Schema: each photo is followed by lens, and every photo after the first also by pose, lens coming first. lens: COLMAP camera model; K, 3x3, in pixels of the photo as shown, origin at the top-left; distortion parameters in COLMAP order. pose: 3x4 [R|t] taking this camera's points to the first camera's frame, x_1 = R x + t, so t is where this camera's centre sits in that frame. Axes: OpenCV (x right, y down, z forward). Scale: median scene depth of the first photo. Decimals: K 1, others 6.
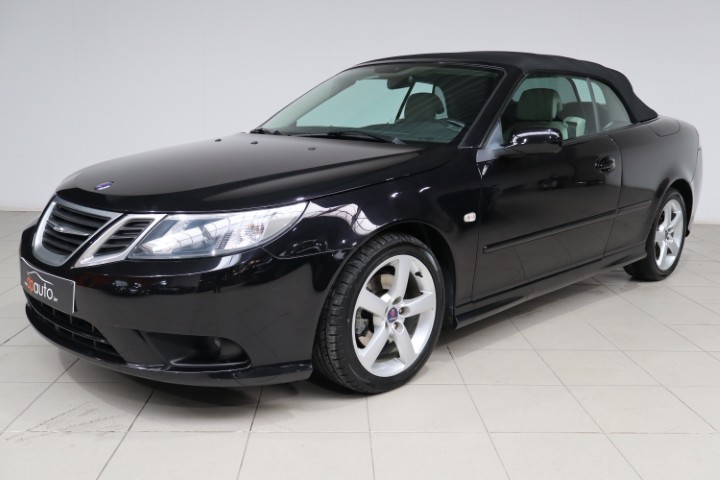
lens RADIAL K [[622.6, 0, 360.8], [0, 622.6, 244.0], [0, 0, 1]] dist [0.014903, -0.010934]
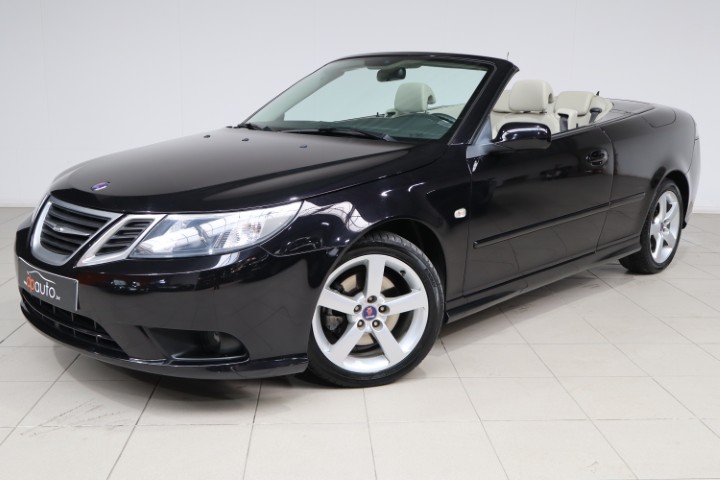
lens RADIAL K [[679.0, 0, 359.0], [0, 679.0, 241.2], [0, 0, 1]] dist [-0.005174, 0.000000]
pose [[0.999808, -0.009583, 0.017079, -0.009568], [0.009476, 0.999935, 0.006343, -0.006028], [-0.017139, -0.006179, 0.999834, -0.104714]]
